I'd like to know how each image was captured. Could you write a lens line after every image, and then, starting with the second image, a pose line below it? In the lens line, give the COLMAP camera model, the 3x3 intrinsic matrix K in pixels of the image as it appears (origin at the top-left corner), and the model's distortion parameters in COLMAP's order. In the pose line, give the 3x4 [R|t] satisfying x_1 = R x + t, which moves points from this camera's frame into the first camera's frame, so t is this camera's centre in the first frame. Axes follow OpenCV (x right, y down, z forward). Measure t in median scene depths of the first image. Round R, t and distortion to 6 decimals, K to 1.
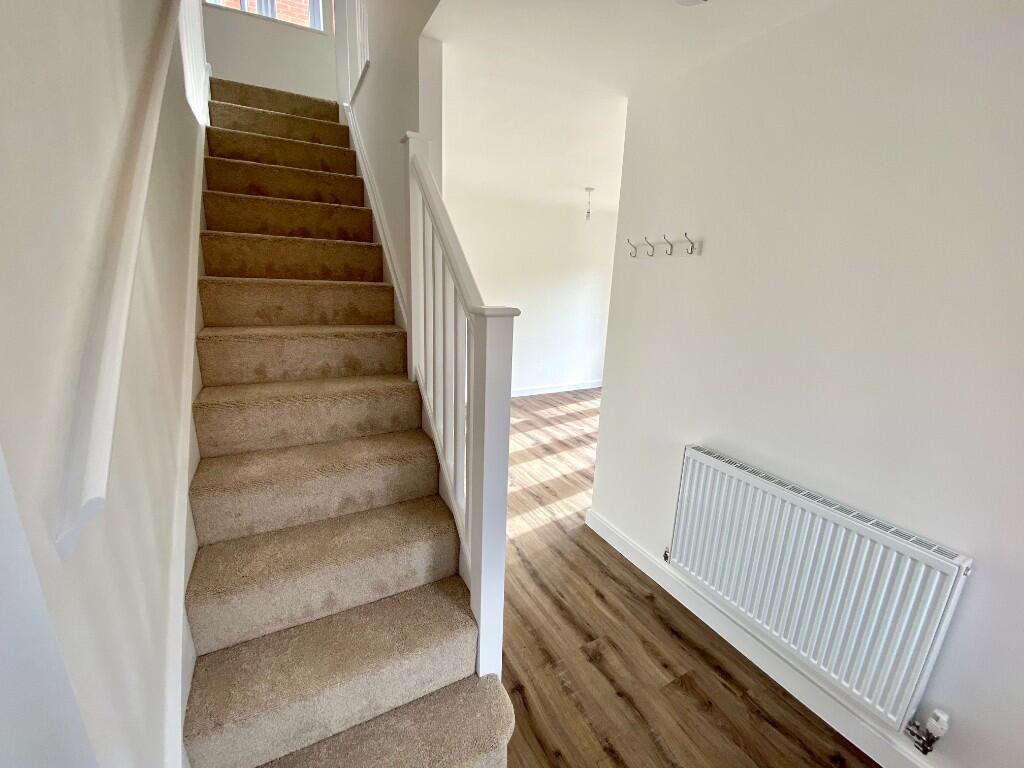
lens RADIAL K [[411.0, 0, 509.1], [0, 411.0, 381.5], [0, 0, 1]] dist [0.000636, -0.000420]
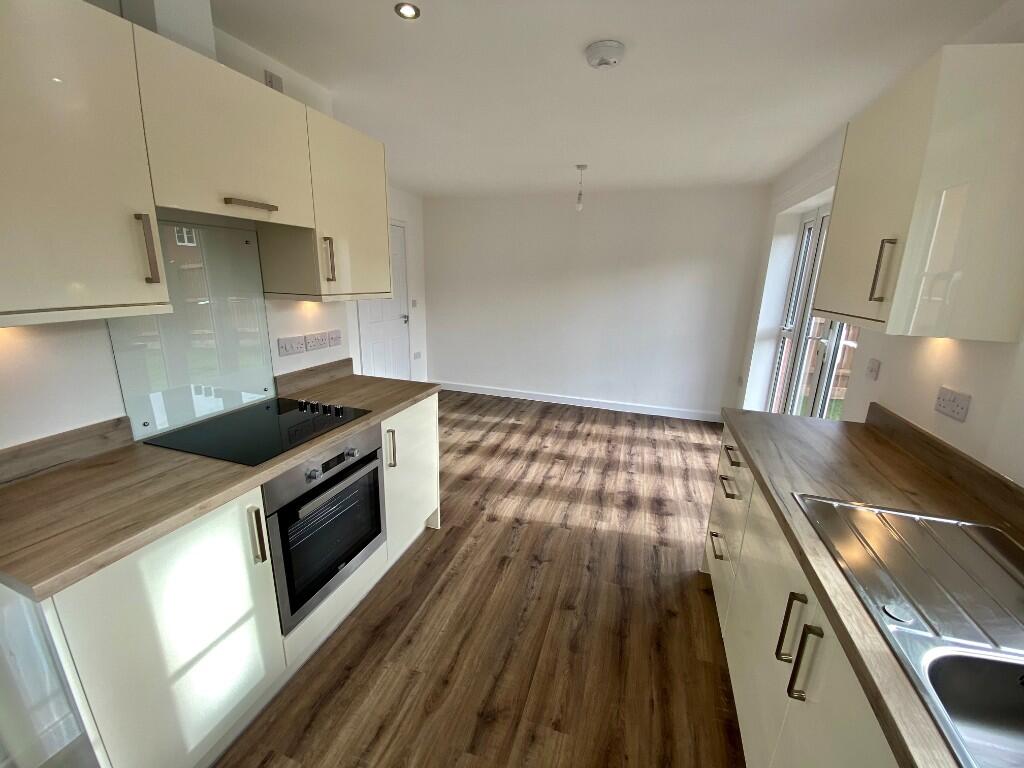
lens RADIAL K [[411.0, 0, 509.1], [0, 411.0, 381.5], [0, 0, 1]] dist [0.000636, -0.000420]
pose [[0.685563, 0.167311, -0.708526, 0.751755], [-0.175072, 0.982562, 0.062623, -0.063215], [0.706649, 0.081111, 0.702900, 0.339003]]
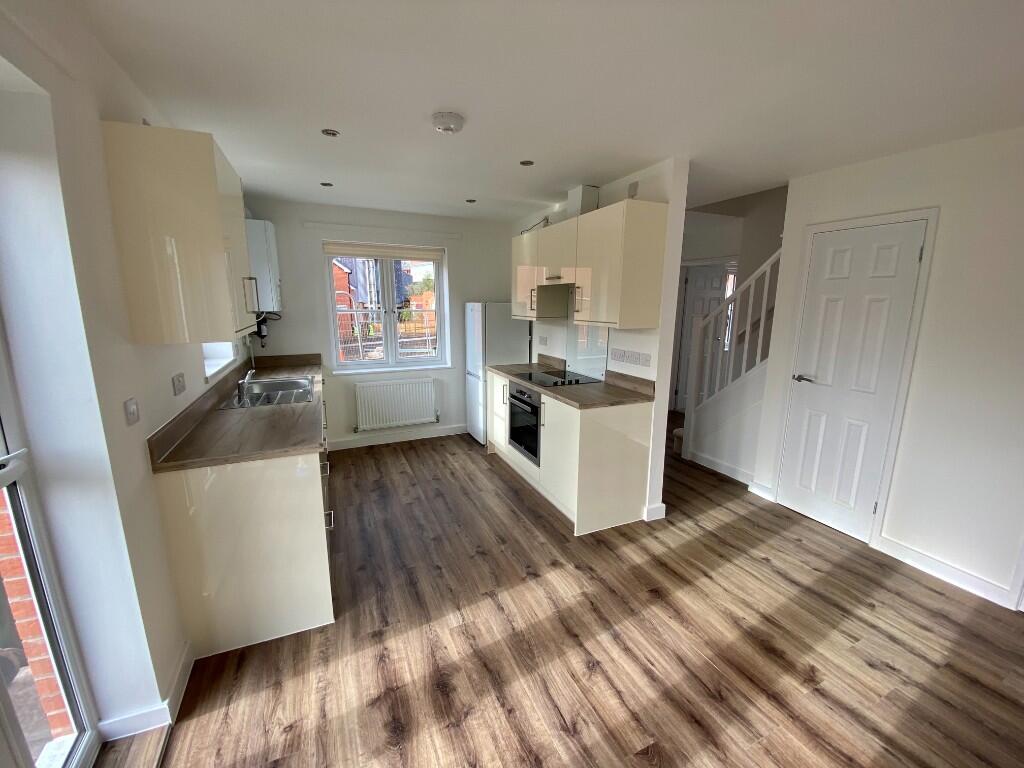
lens RADIAL K [[411.0, 0, 509.1], [0, 411.0, 381.5], [0, 0, 1]] dist [0.000636, -0.000420]
pose [[-0.996267, -0.046496, 0.072731, 0.351114], [-0.011773, 0.907859, 0.419111, -0.299911], [-0.085516, 0.416690, -0.905017, 1.227132]]
